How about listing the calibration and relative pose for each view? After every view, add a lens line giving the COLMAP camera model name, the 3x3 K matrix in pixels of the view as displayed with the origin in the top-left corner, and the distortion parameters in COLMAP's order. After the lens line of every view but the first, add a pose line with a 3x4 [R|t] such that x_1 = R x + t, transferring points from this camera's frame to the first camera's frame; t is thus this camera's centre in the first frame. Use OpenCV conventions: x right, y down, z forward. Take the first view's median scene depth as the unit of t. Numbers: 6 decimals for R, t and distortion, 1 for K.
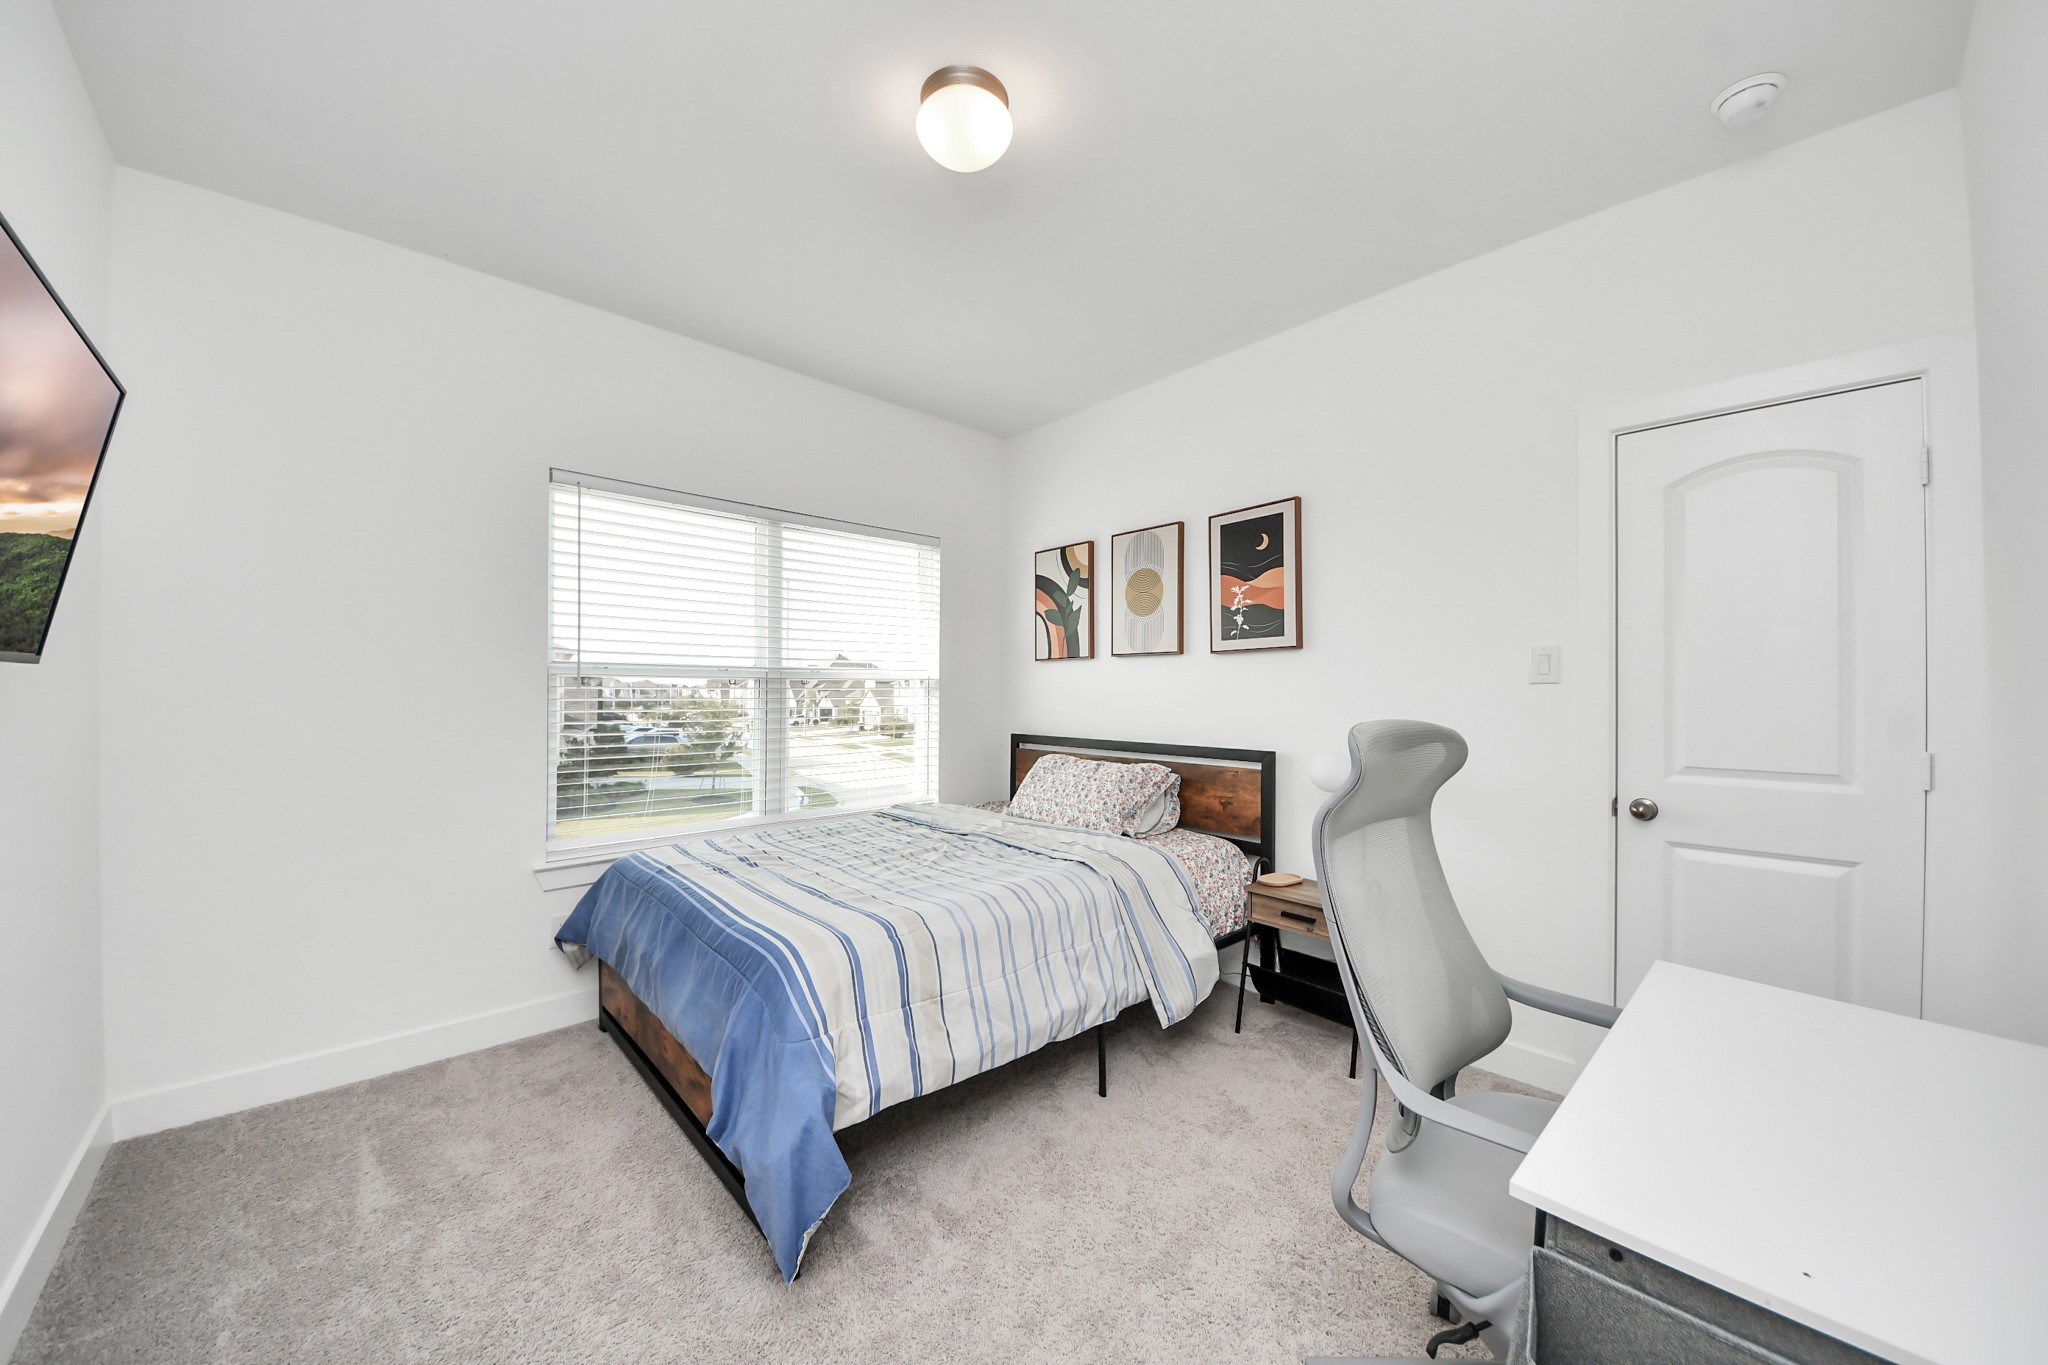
lens RADIAL K [[733.9, 0, 1024.6], [0, 733.9, 693.5], [0, 0, 1]] dist [0.022703, -0.016199]
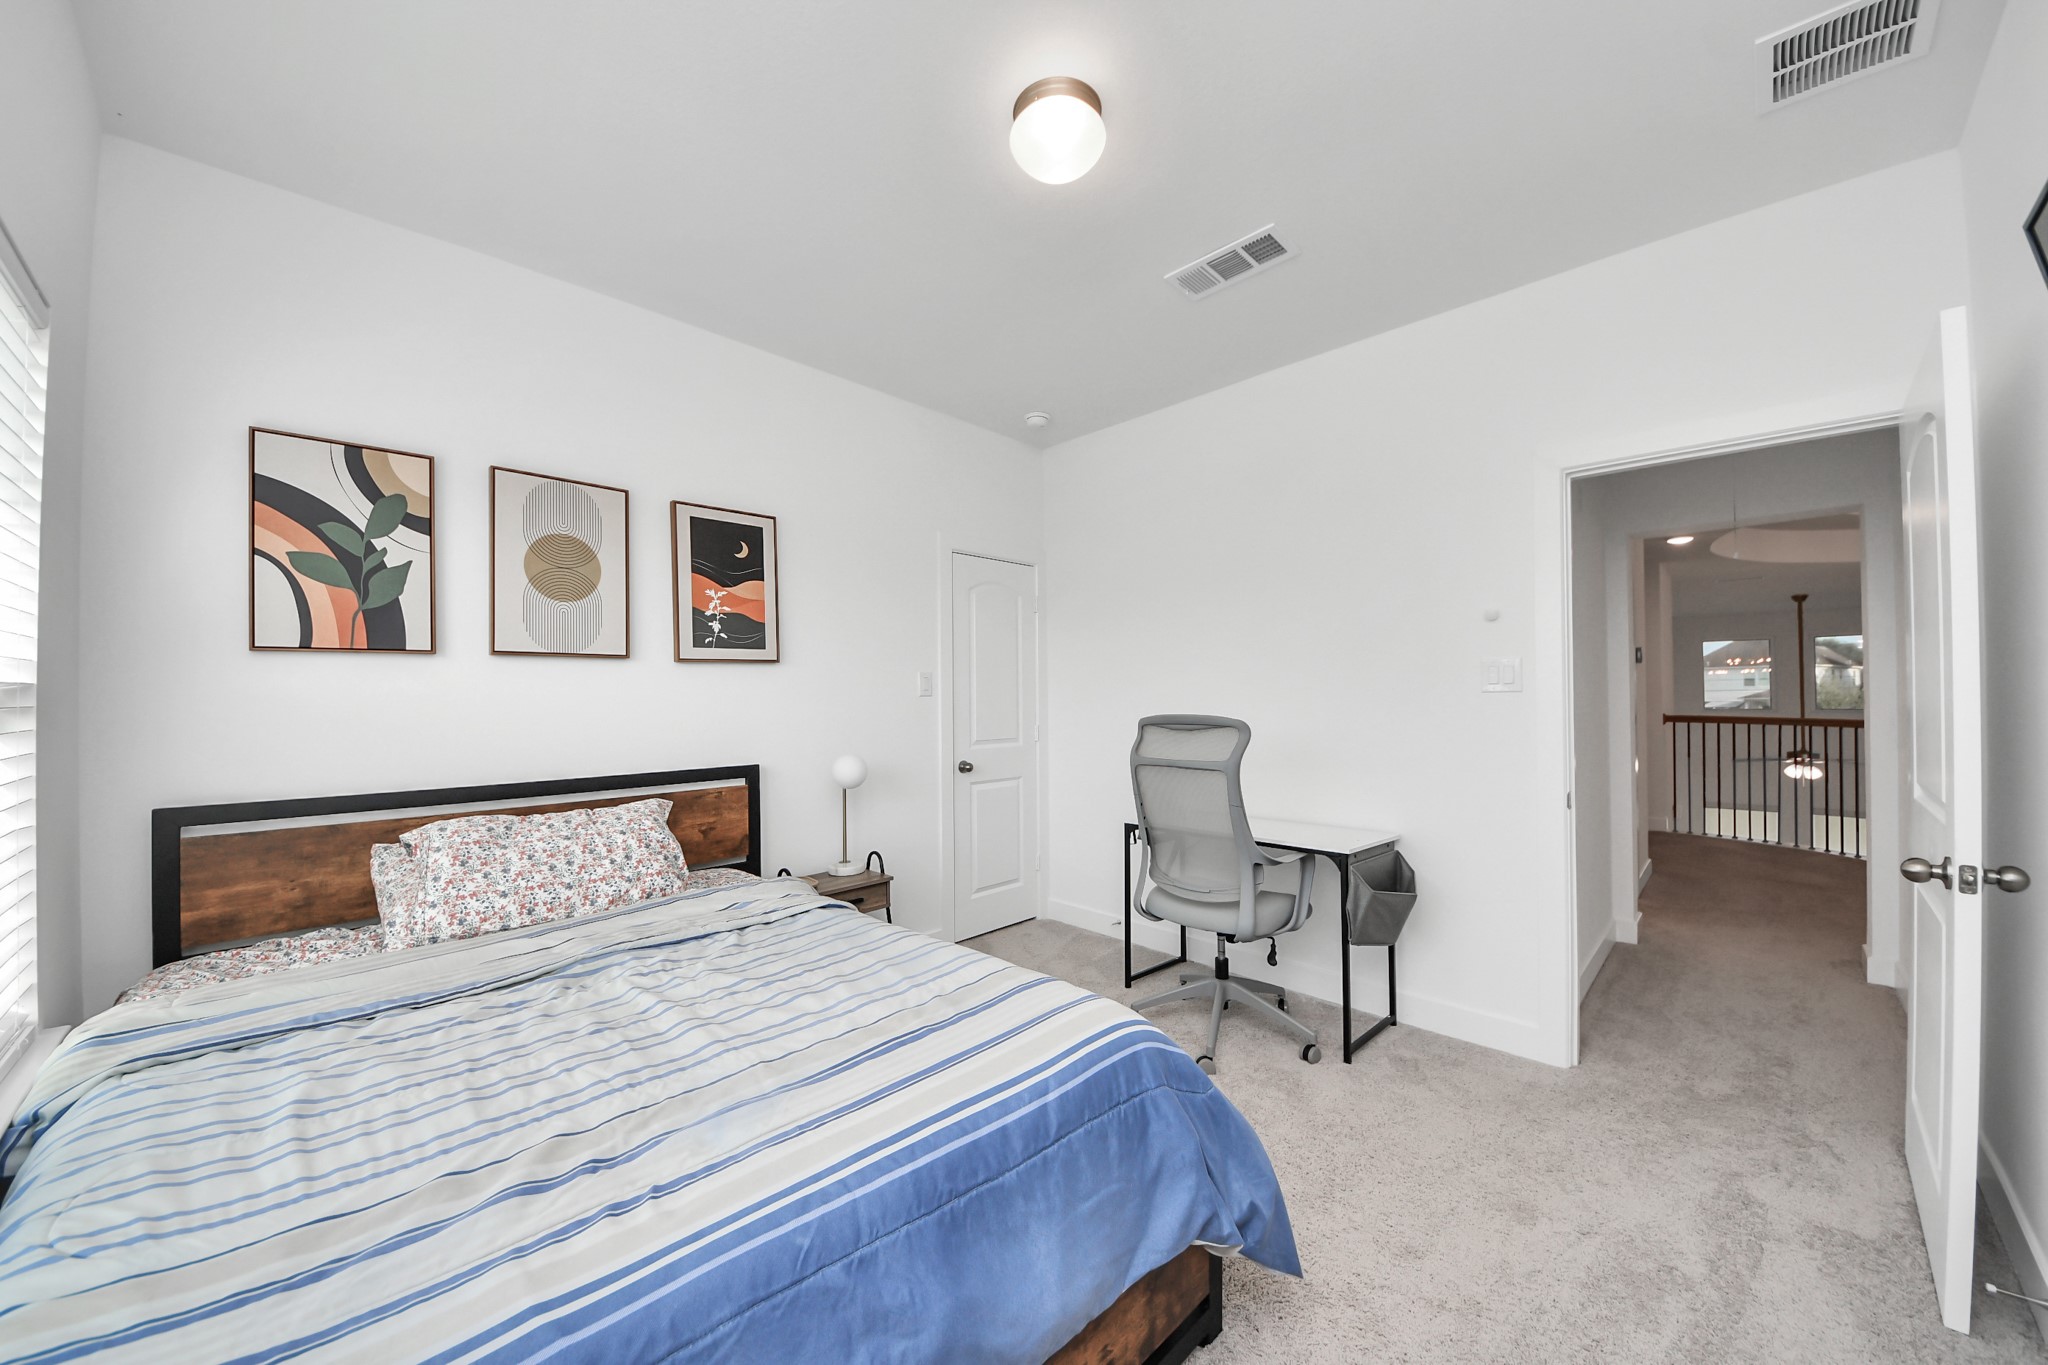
lens RADIAL K [[733.9, 0, 1024.6], [0, 733.9, 693.5], [0, 0, 1]] dist [0.022703, -0.016199]
pose [[-0.066463, 0.002447, 0.997786, -0.647333], [0.011873, 0.999928, -0.001661, -0.010753], [-0.997718, 0.011737, -0.066487, 0.672203]]
